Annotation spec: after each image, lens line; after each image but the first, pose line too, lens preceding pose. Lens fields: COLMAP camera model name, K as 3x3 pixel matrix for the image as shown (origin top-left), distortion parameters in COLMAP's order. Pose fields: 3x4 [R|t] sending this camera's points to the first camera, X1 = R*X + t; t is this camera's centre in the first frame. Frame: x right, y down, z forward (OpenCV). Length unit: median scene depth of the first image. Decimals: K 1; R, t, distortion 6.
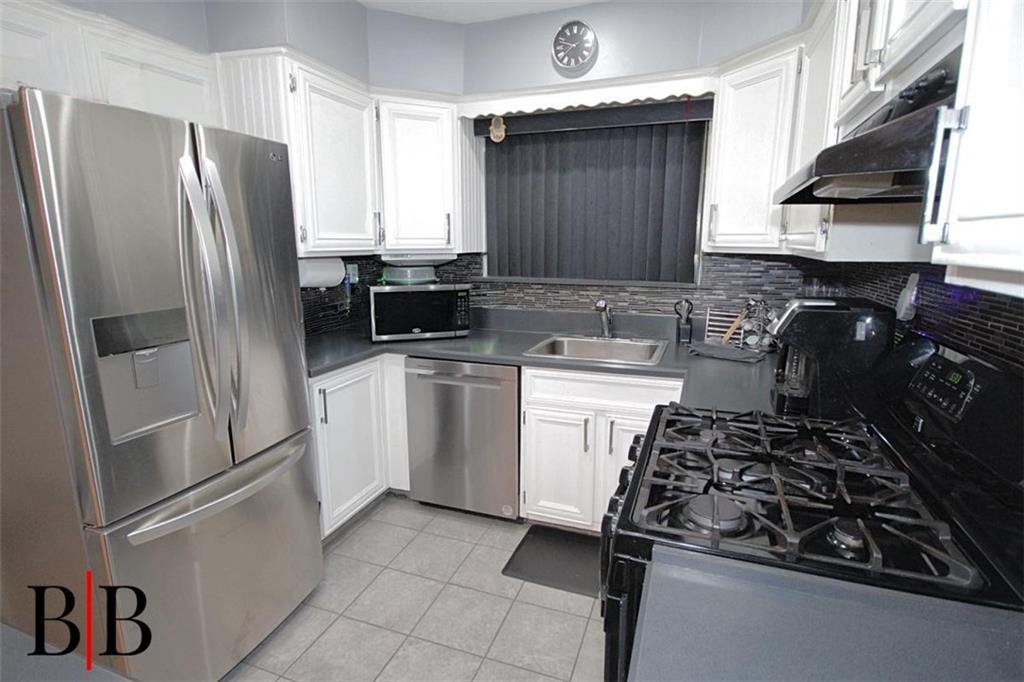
lens RADIAL K [[507.4, 0, 513.1], [0, 507.4, 340.9], [0, 0, 1]] dist [0.002727, -0.003483]
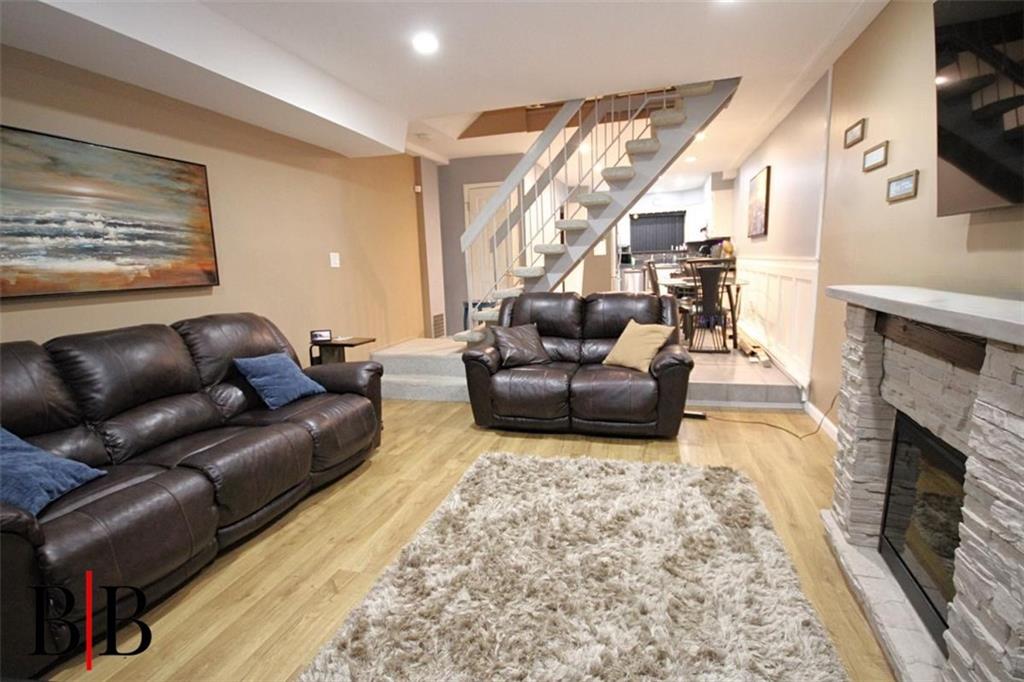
lens RADIAL K [[507.4, 0, 511.0], [0, 507.4, 344.3], [0, 0, 1]] dist [0.002727, -0.003483]
pose [[0.996594, -0.047871, 0.067144, -1.457043], [0.050624, 0.997920, -0.039914, 0.792067], [-0.065094, 0.043177, 0.996945, -3.208479]]
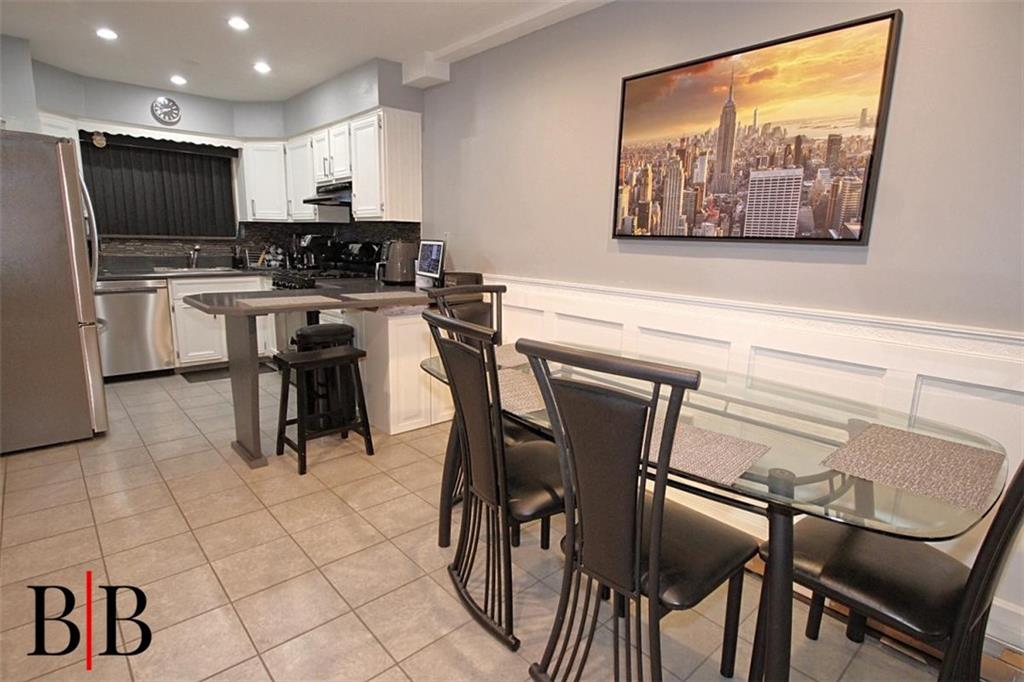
lens RADIAL K [[528.6, 0, 511.5], [0, 528.6, 338.9], [0, 0, 1]] dist [0.013770, -0.004323]
pose [[0.466681, -0.151502, 0.871353, -1.019359], [0.148739, 0.984631, 0.091536, 0.247317], [-0.871829, 0.086886, 0.482043, -0.908028]]
